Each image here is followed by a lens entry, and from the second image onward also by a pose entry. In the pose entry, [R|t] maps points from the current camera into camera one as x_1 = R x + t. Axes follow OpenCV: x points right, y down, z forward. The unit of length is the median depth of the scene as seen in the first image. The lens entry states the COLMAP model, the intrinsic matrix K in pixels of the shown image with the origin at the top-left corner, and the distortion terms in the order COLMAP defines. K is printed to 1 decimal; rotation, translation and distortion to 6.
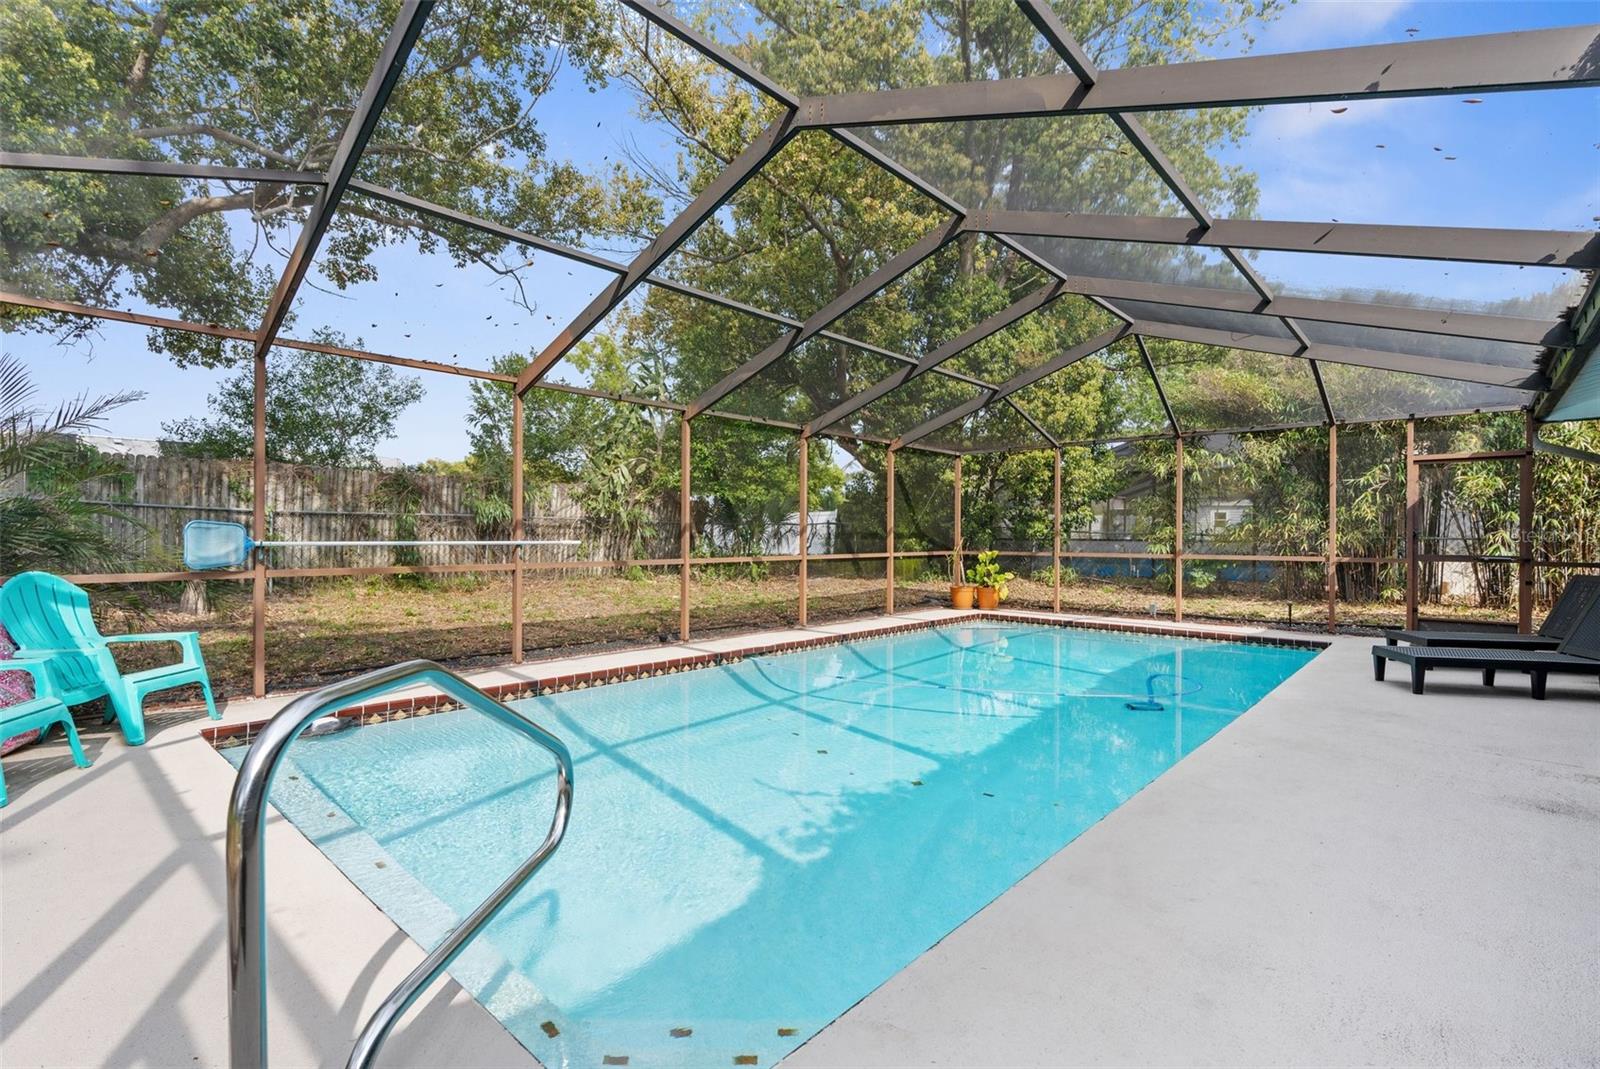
lens RADIAL K [[726.8, 0, 807.0], [0, 726.8, 530.8], [0, 0, 1]] dist [0.000308, 0.001049]
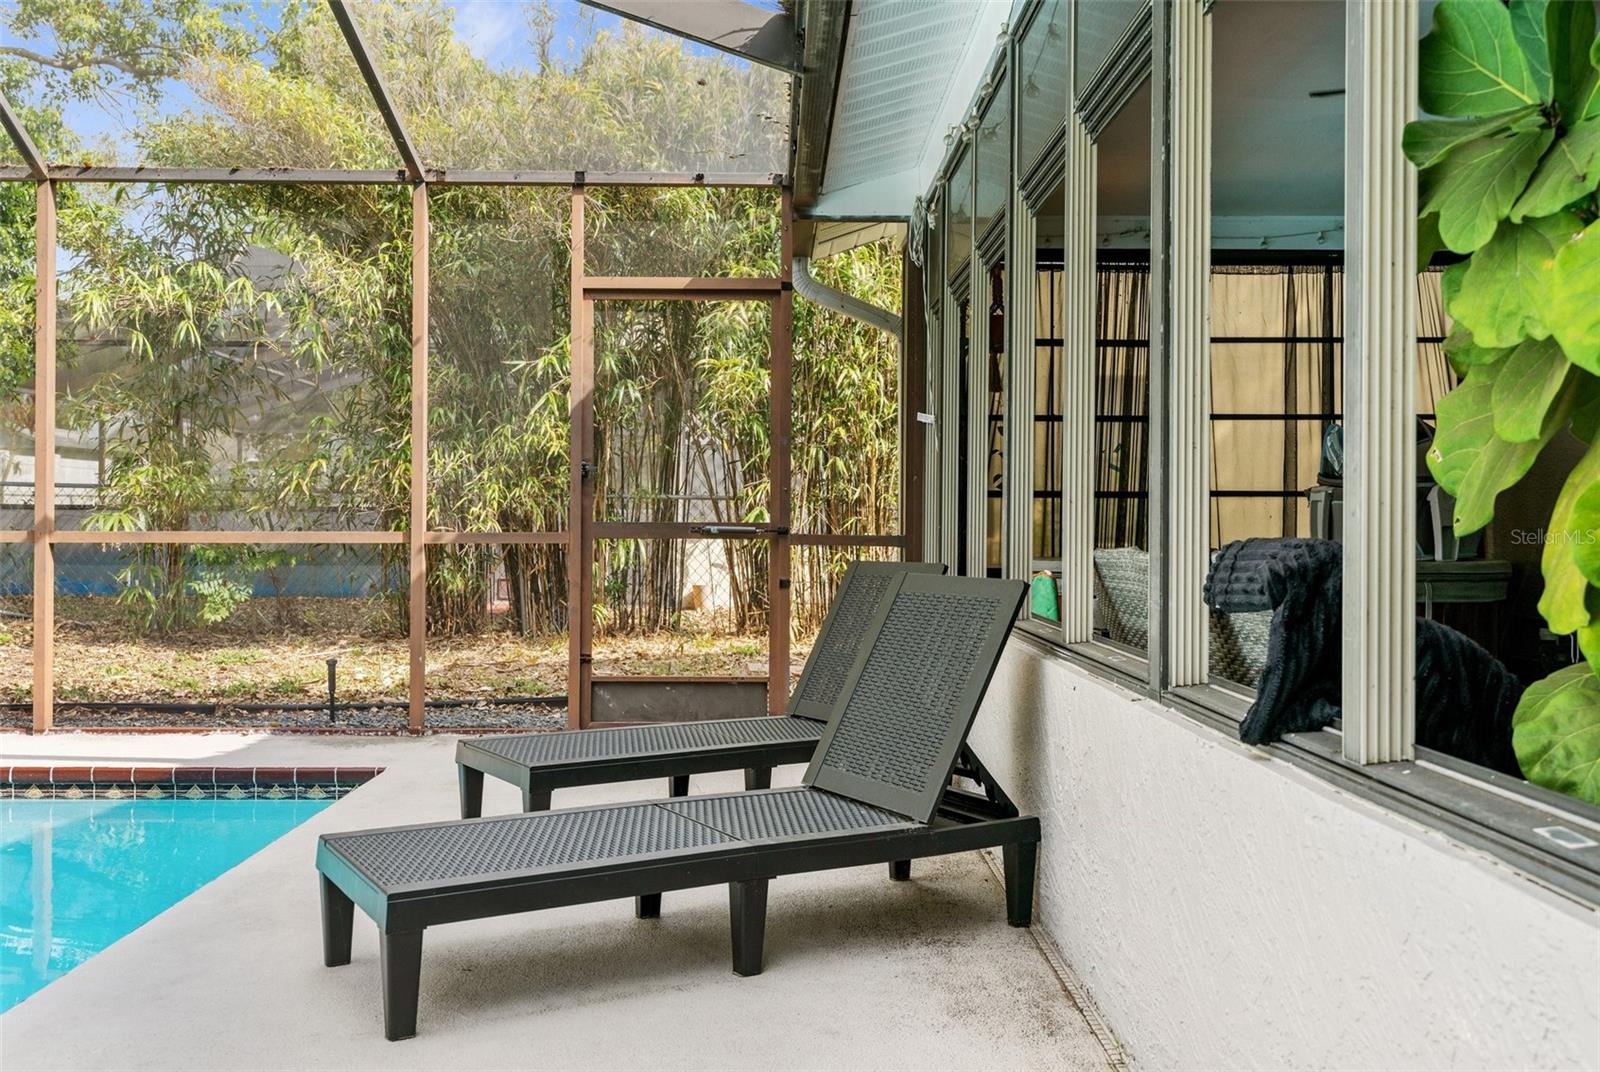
lens RADIAL K [[1375.7, 0, 796.2], [0, 1375.7, 525.7], [0, 0, 1]] dist [0.004199, 0.002989]
pose [[0.732553, -0.003518, 0.680701, 0.342713], [-0.005777, 0.999919, 0.011385, 0.021313], [-0.680685, -0.012272, 0.732473, 0.307969]]
